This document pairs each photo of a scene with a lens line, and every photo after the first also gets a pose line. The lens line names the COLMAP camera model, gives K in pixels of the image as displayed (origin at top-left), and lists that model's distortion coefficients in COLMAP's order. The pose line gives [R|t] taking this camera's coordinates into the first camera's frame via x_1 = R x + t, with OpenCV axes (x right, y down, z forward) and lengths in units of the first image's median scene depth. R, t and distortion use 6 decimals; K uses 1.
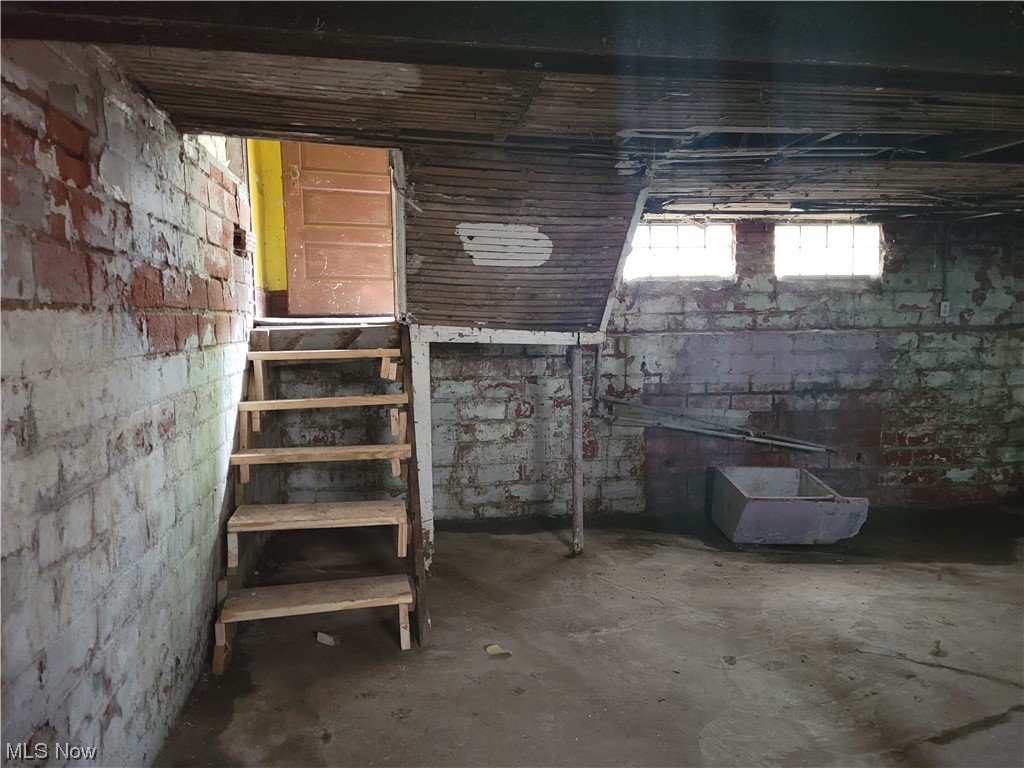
lens RADIAL K [[806.9, 0, 513.2], [0, 806.9, 383.8], [0, 0, 1]] dist [0.089626, -0.099682]
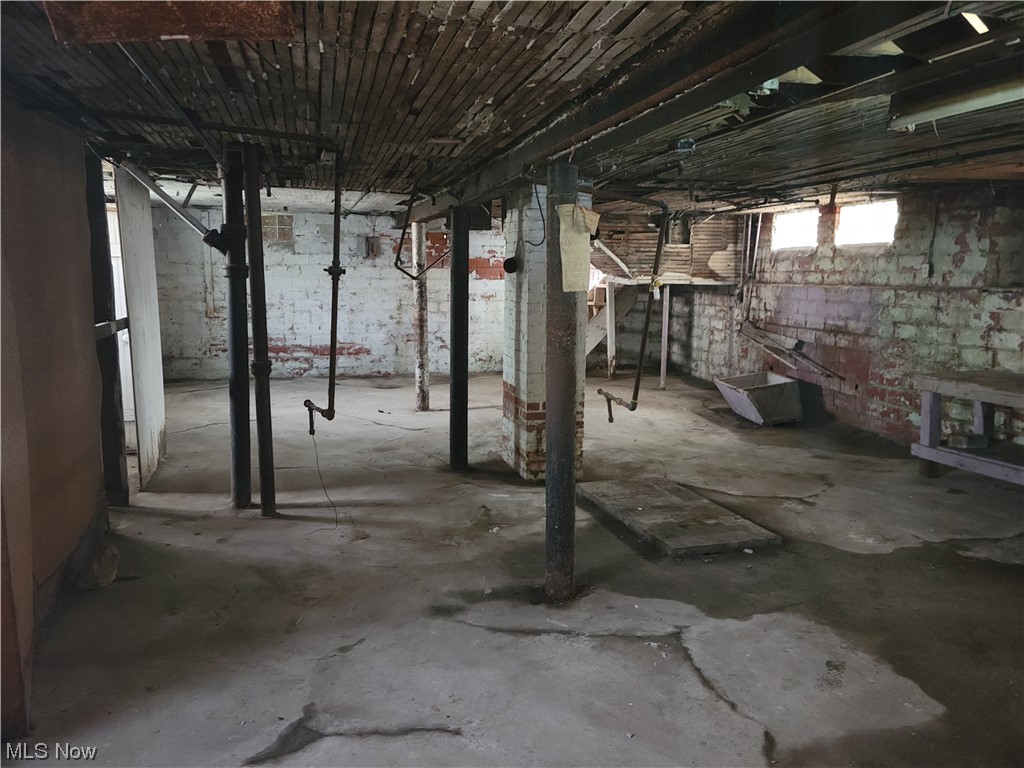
lens RADIAL K [[806.9, 0, 512.4], [0, 806.9, 385.2], [0, 0, 1]] dist [0.089626, -0.099682]
pose [[0.077478, 0.149138, -0.985776, 1.634811], [-0.091451, 0.985643, 0.141931, -0.044804], [0.992791, 0.079154, 0.090005, 0.352968]]
